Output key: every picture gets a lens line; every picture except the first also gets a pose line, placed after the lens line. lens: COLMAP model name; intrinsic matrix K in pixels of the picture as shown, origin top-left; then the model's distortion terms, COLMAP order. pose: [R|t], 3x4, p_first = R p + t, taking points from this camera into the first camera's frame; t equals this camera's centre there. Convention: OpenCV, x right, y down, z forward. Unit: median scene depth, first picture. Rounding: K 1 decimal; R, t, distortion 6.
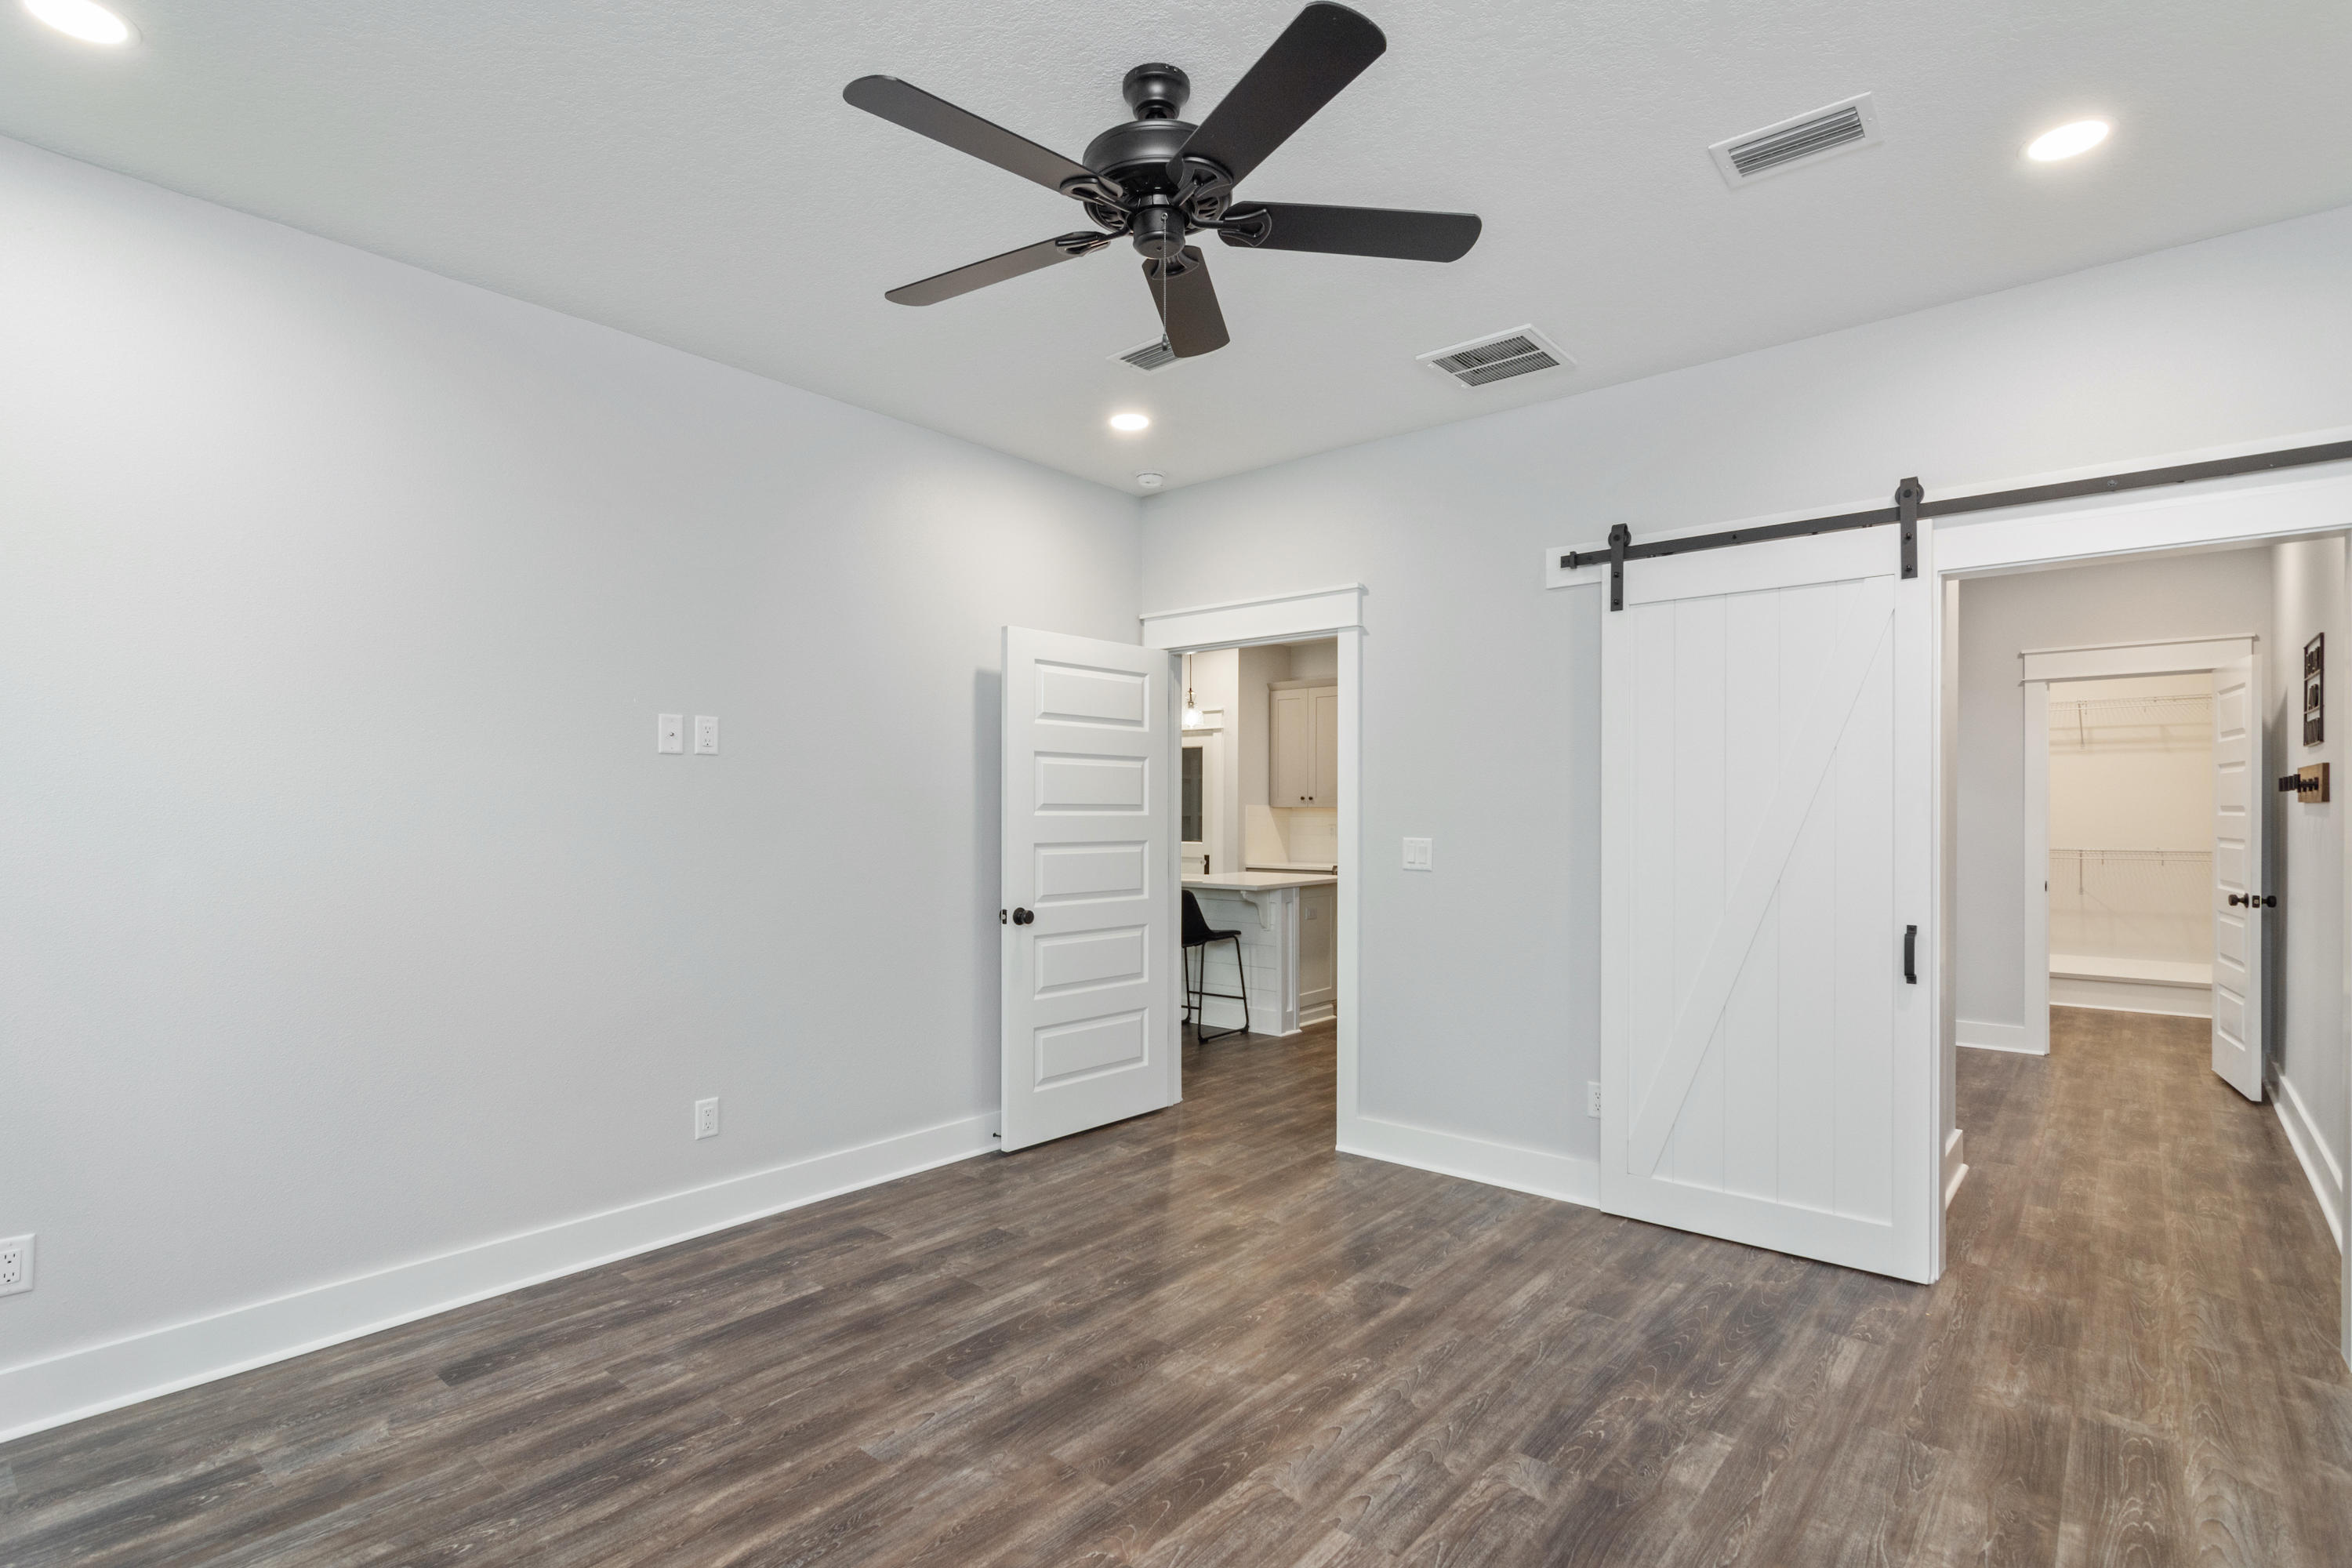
lens RADIAL K [[1118.5, 0, 1188.5], [0, 1118.5, 818.6], [0, 0, 1]] dist [-0.005014, 0.003075]
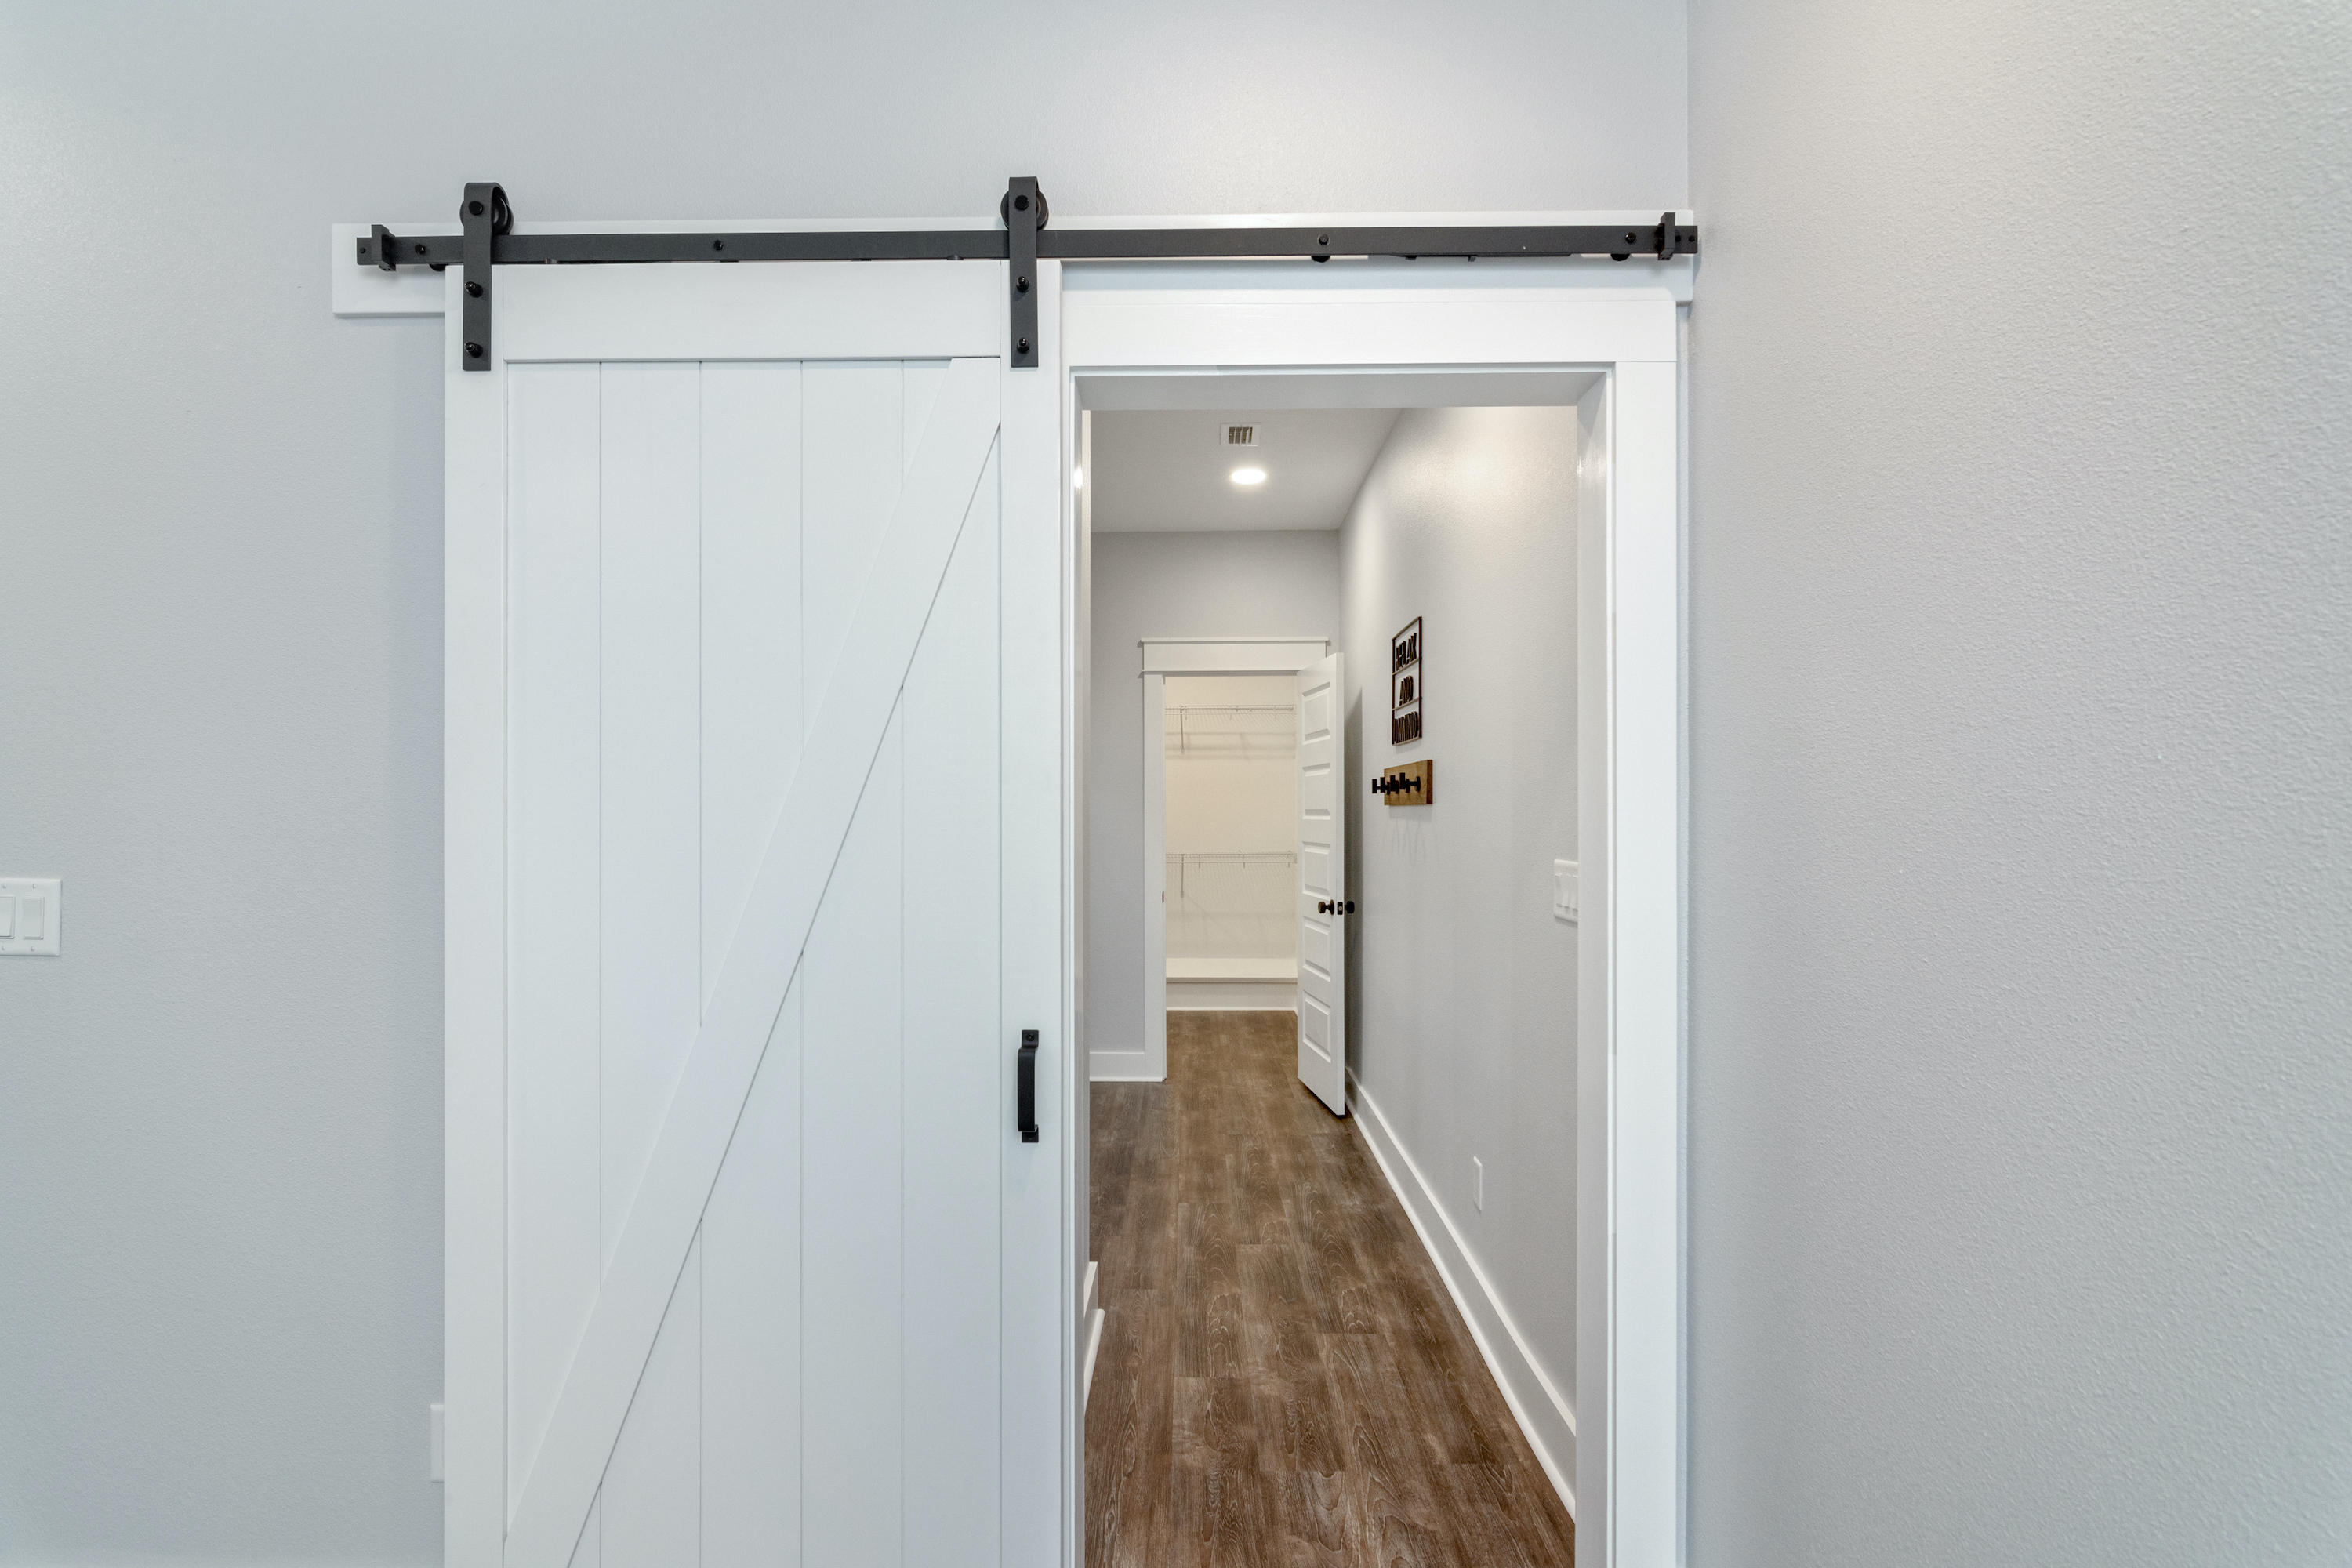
lens RADIAL K [[1118.5, 0, 1176.4], [0, 1118.5, 797.9], [0, 0, 1]] dist [-0.005014, 0.003075]
pose [[0.769371, 0.009751, 0.638728, 0.273535], [0.005092, 0.999758, -0.021397, -0.001672], [-0.638782, 0.019715, 0.769135, 0.413280]]
